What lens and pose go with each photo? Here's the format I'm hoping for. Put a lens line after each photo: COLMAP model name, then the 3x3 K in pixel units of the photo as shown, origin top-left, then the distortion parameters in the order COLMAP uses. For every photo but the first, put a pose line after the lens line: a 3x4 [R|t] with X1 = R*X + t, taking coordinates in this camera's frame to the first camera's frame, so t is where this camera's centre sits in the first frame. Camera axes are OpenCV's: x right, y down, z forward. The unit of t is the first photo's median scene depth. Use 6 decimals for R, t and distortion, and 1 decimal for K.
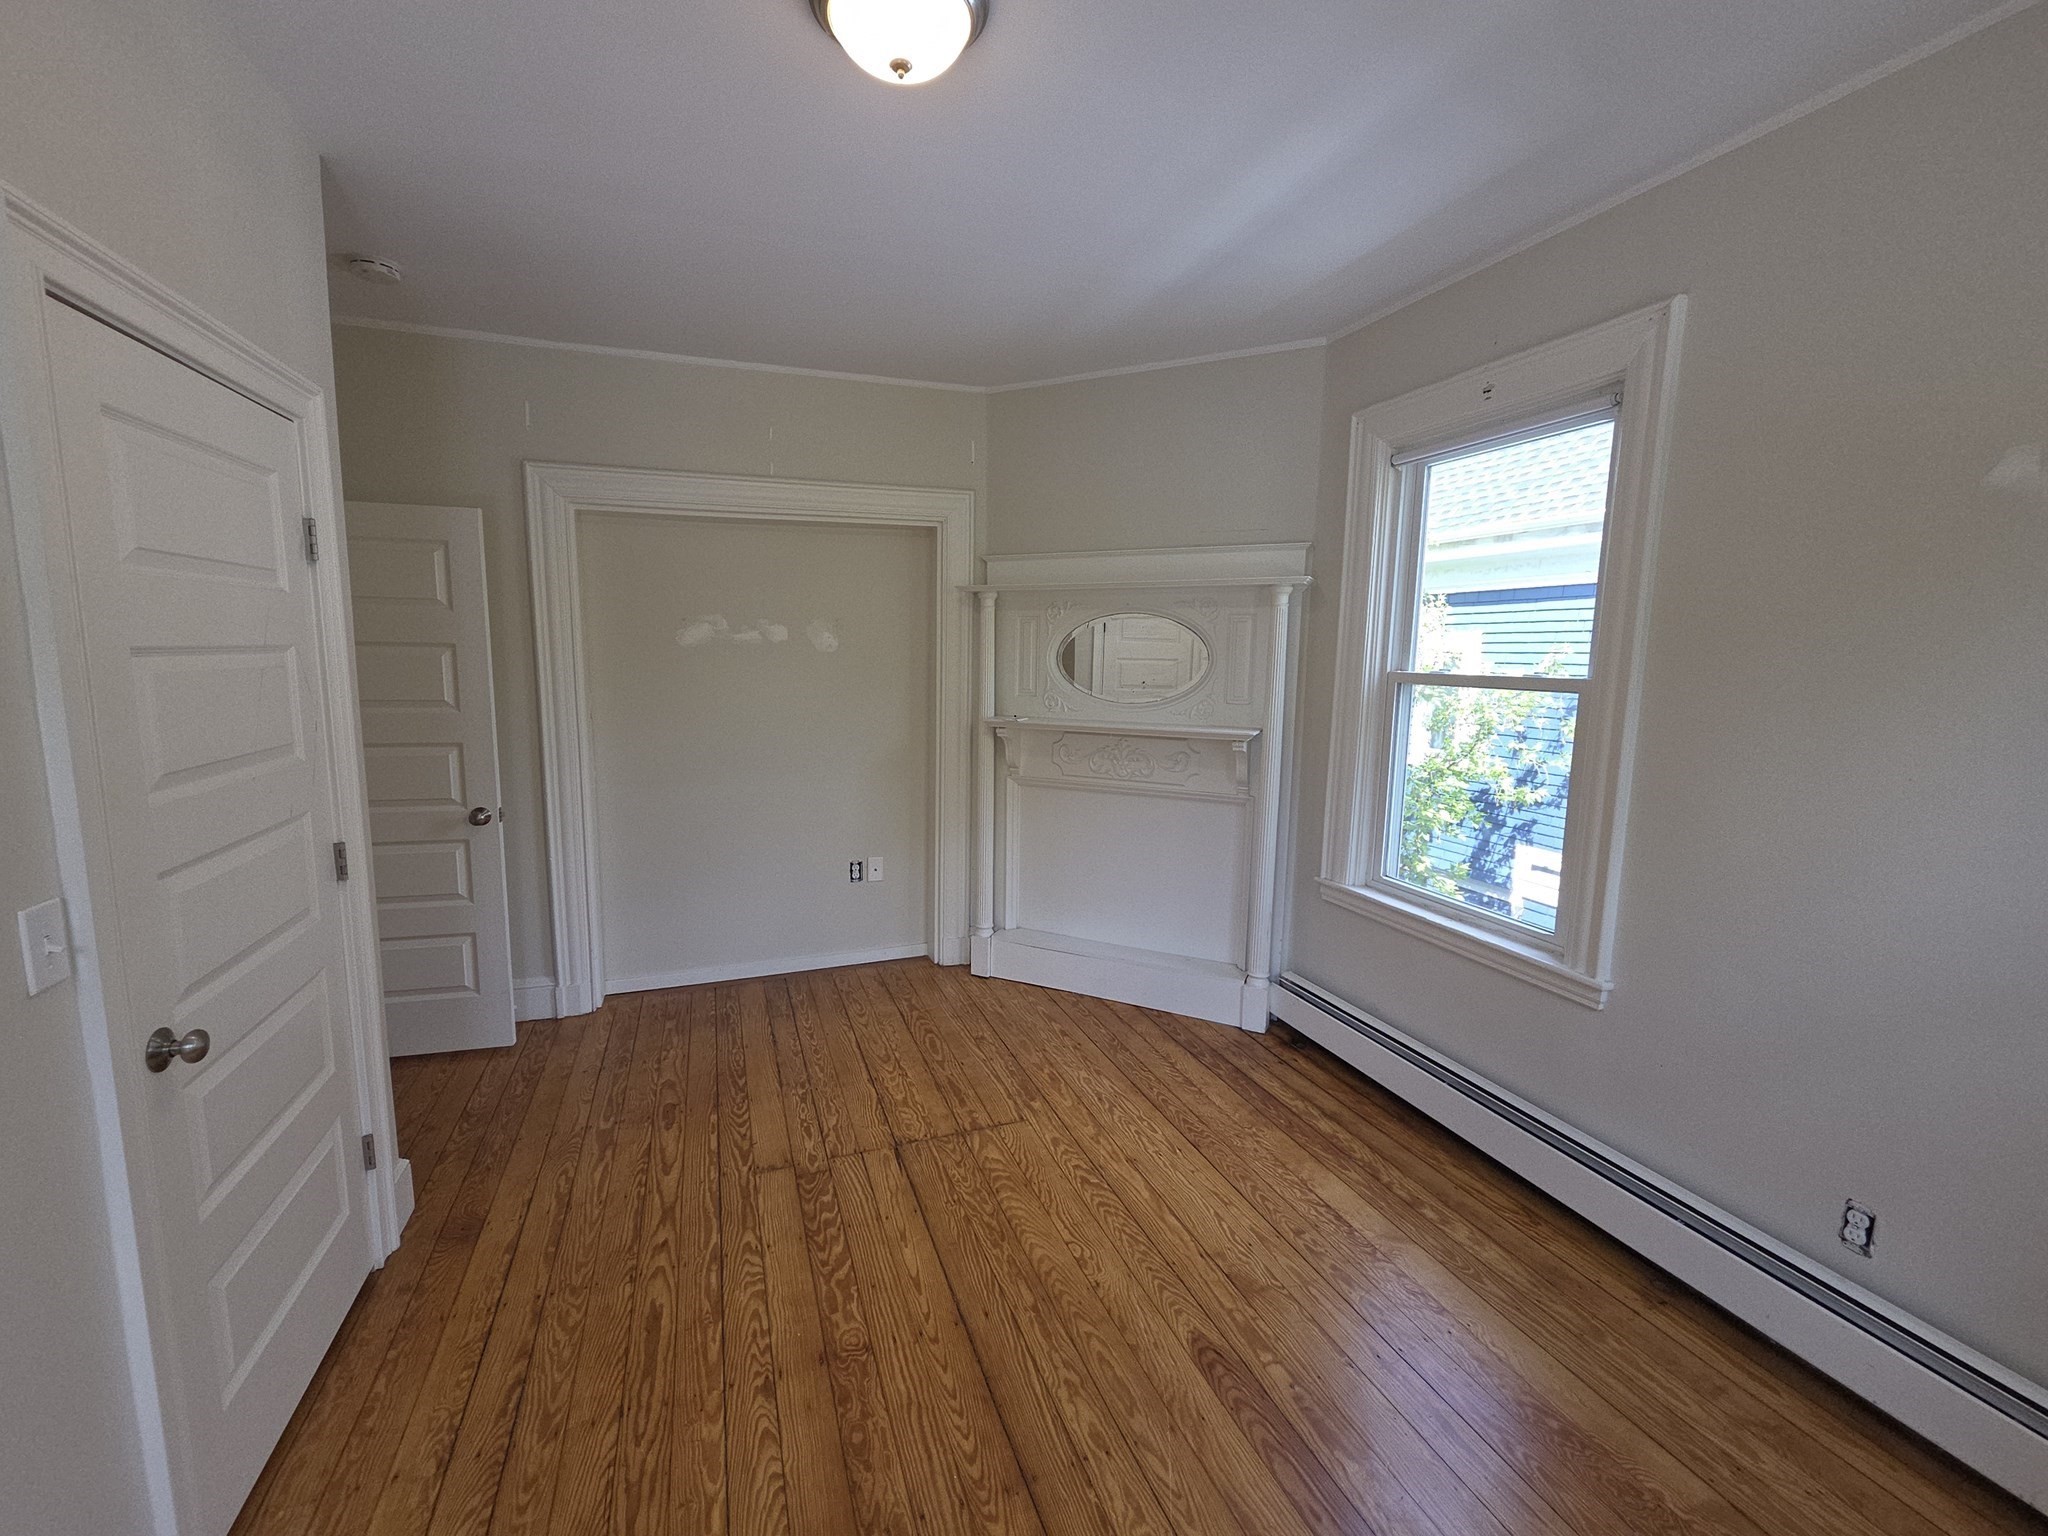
lens RADIAL K [[844.3, 0, 1005.6], [0, 844.3, 768.8], [0, 0, 1]] dist [0.005458, -0.002564]
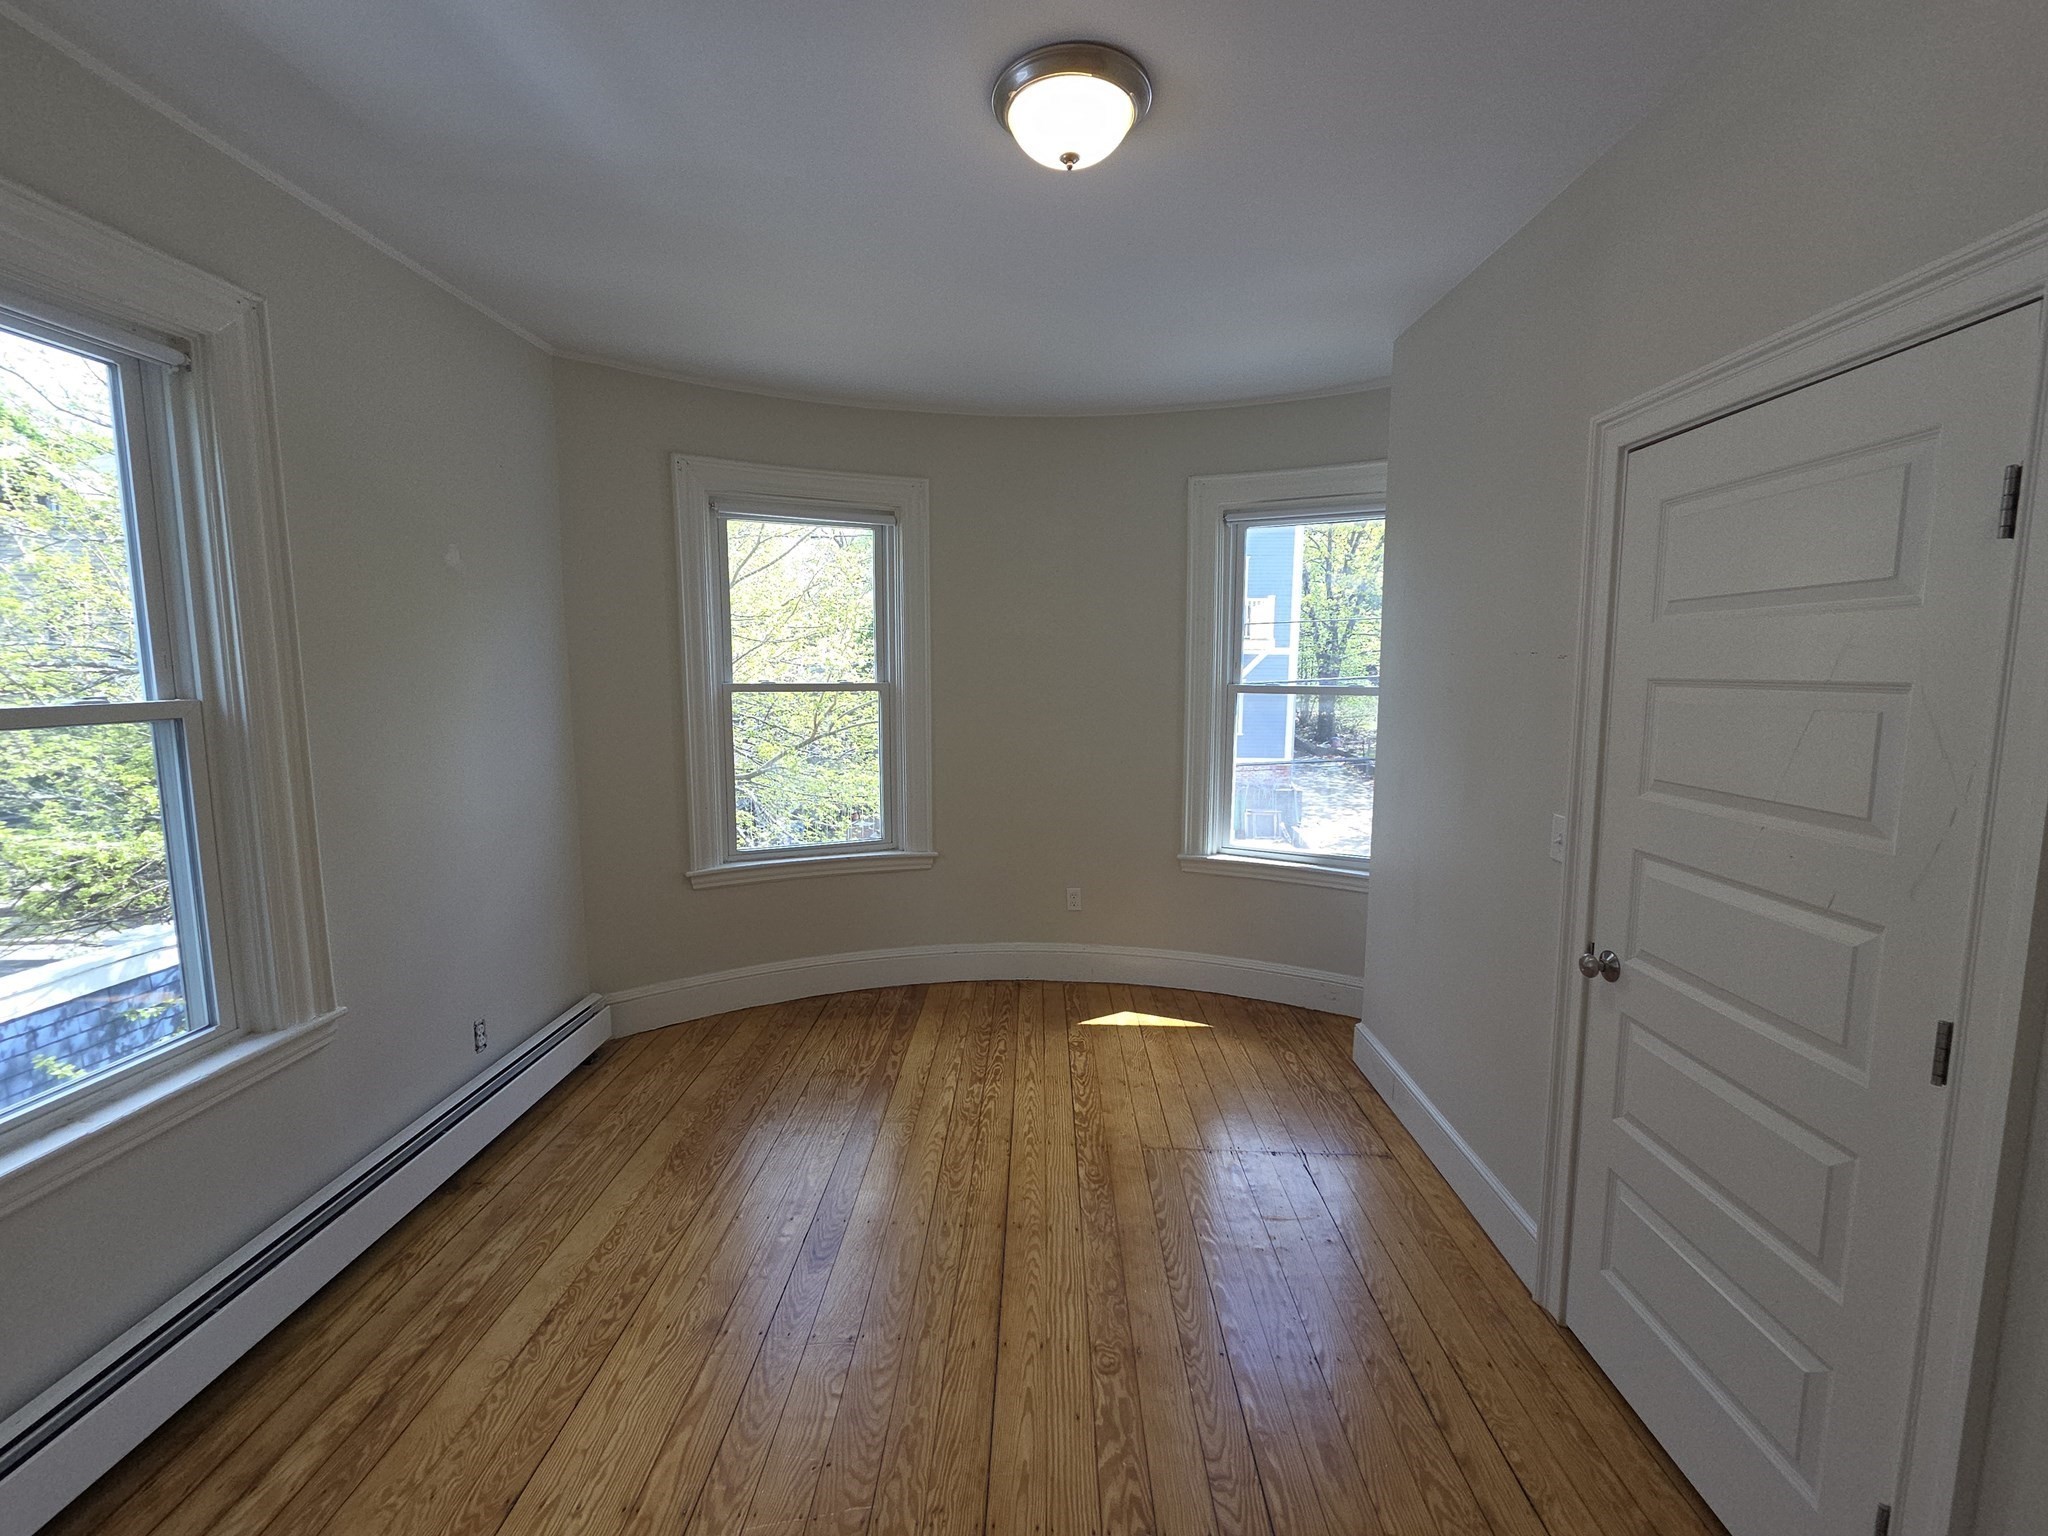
lens RADIAL K [[844.3, 0, 1025.0], [0, 844.3, 761.1], [0, 0, 1]] dist [0.005458, -0.002564]
pose [[-0.934800, -0.052942, 0.351207, -0.370113], [0.037907, 0.968309, 0.246862, -0.240856], [-0.353147, 0.244079, -0.903168, 1.618854]]
